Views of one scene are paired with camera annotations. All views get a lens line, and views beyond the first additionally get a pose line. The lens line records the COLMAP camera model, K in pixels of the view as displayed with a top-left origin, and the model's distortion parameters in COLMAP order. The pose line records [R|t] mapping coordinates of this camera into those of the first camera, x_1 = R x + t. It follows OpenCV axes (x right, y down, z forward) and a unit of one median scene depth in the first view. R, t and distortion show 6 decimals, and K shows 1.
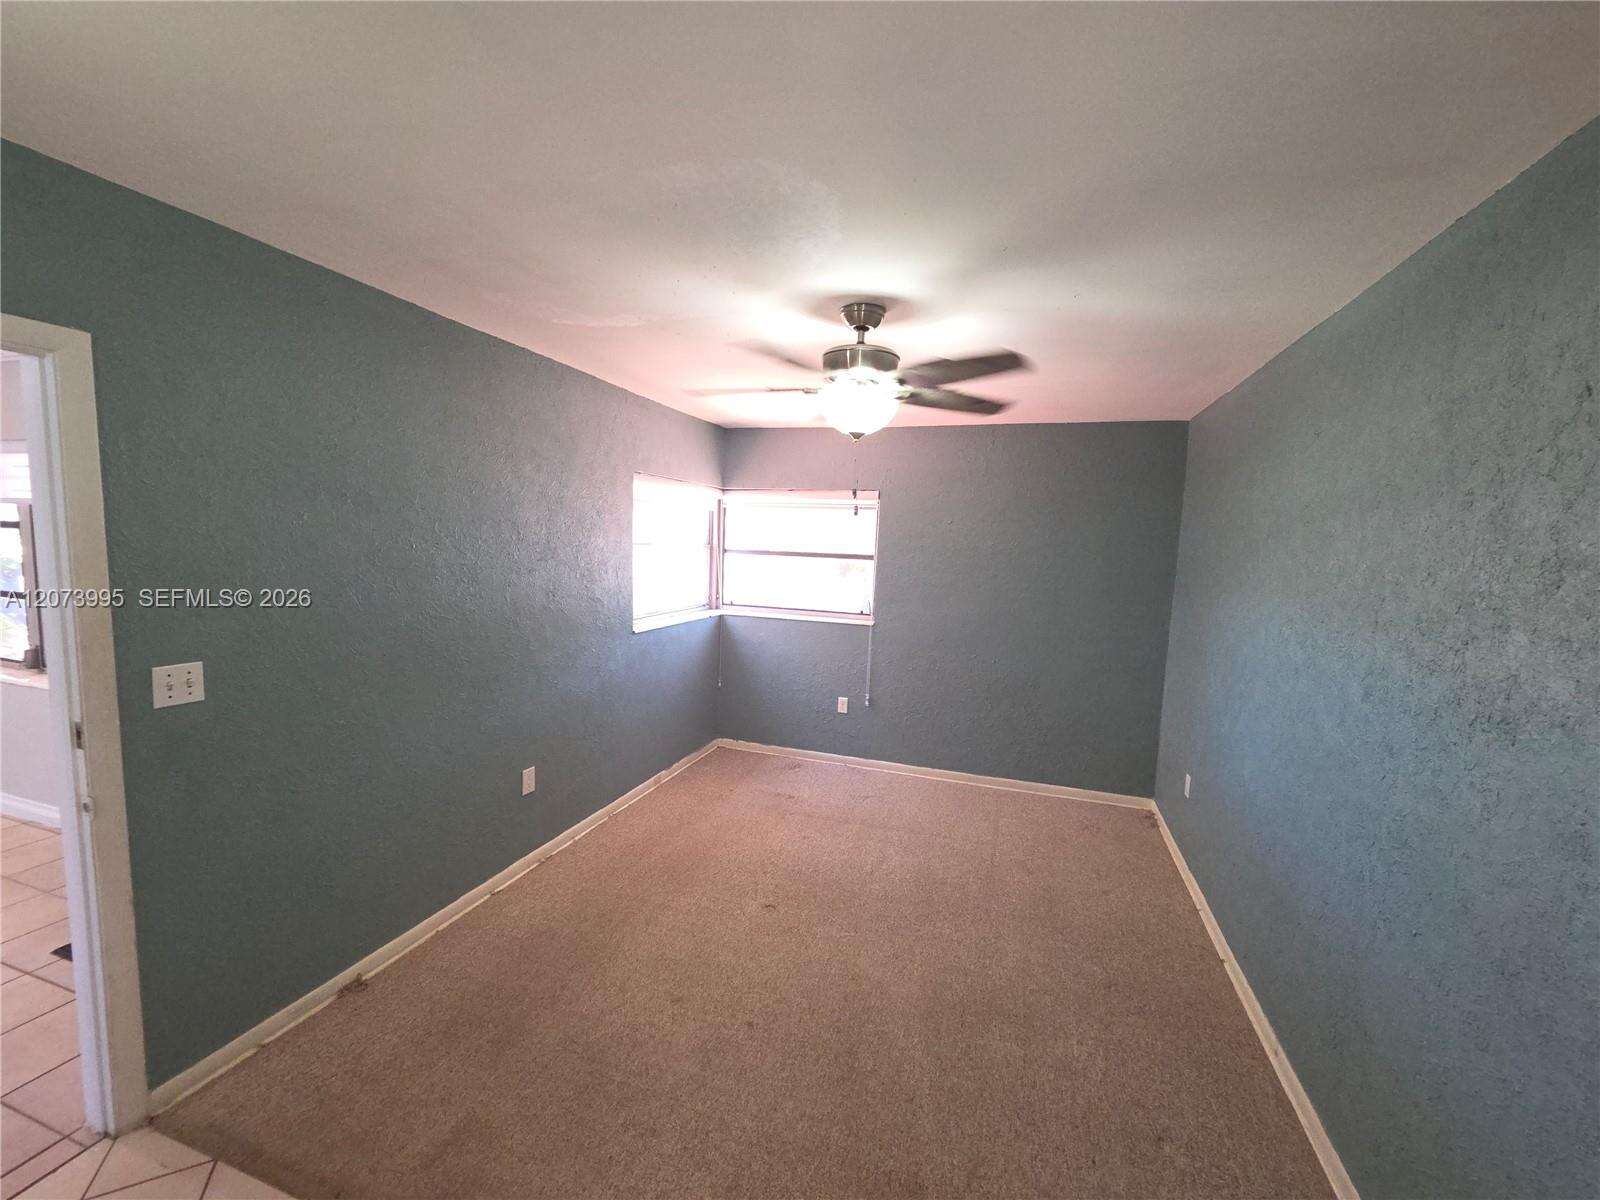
lens RADIAL K [[649.5, 0, 806.3], [0, 649.5, 604.7], [0, 0, 1]] dist [-0.001734, -0.004463]
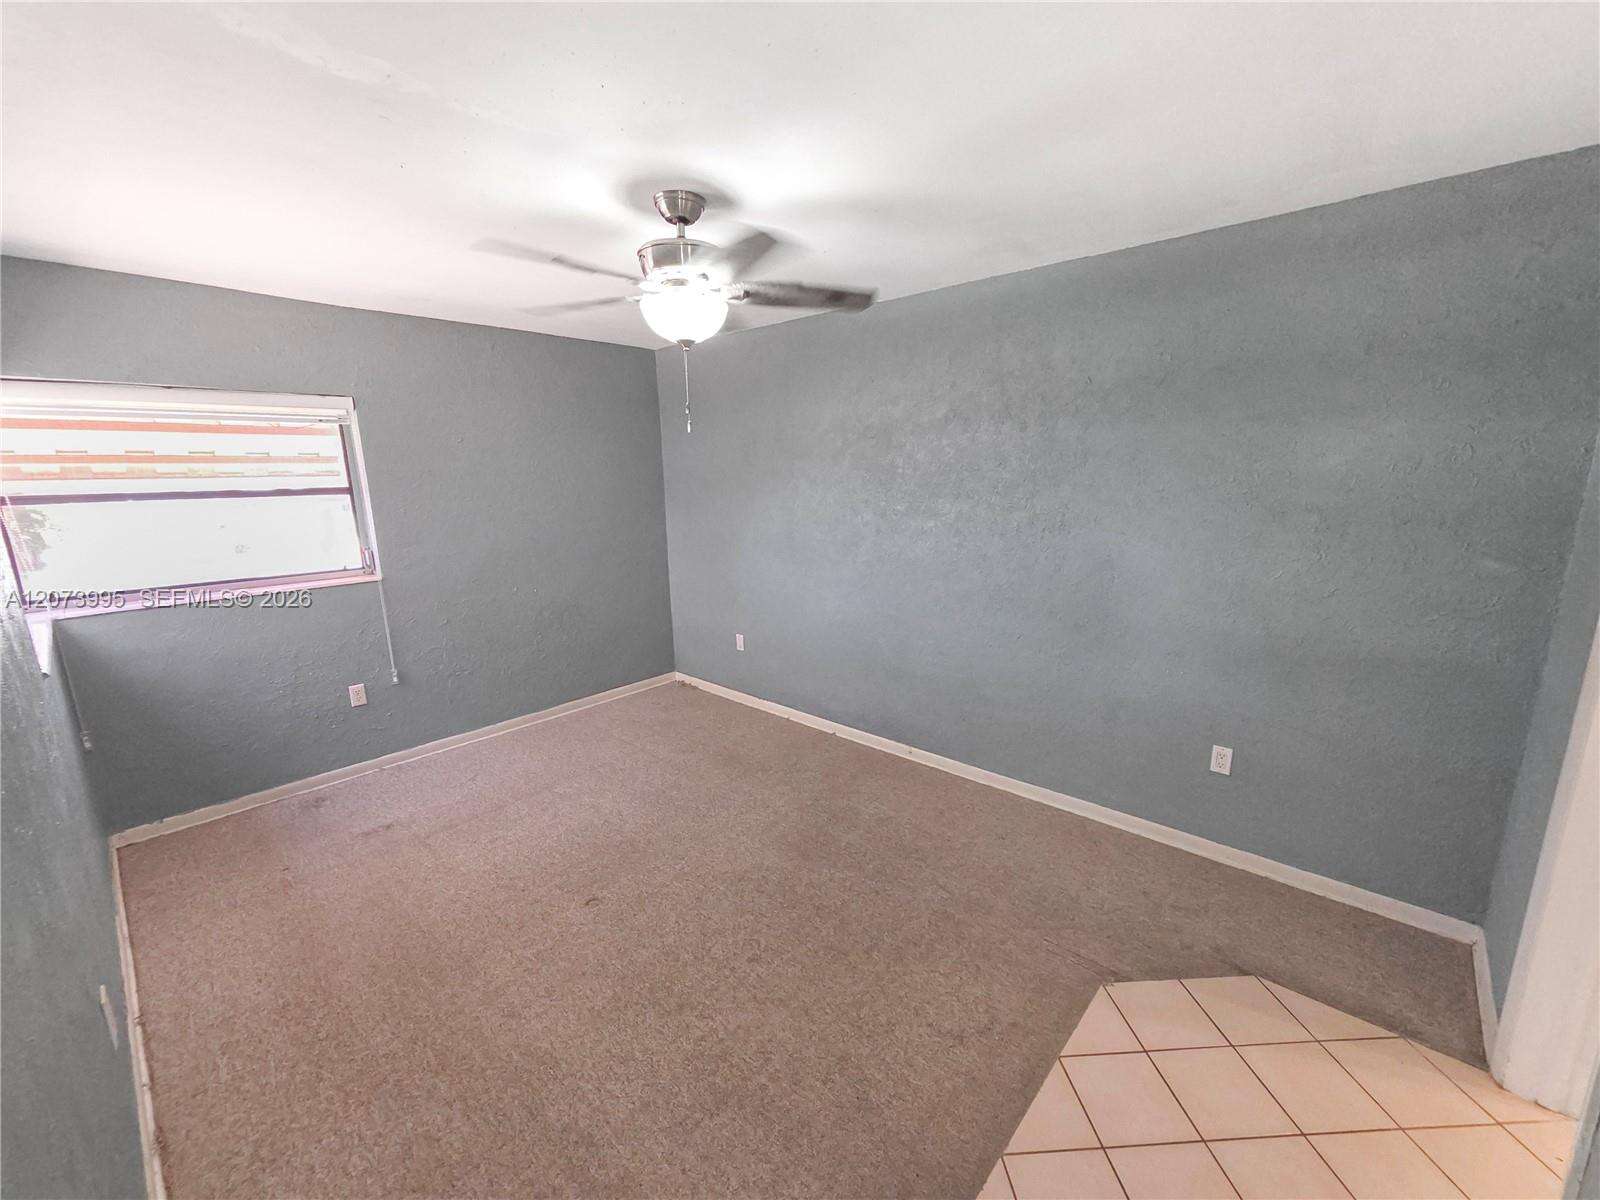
lens RADIAL K [[649.5, 0, 806.3], [0, 649.5, 604.7], [0, 0, 1]] dist [-0.001734, -0.004463]
pose [[0.401833, -0.227632, 0.886969, -0.394481], [0.120960, 0.973317, 0.194992, -0.029247], [-0.907689, 0.028934, 0.418645, 0.243340]]
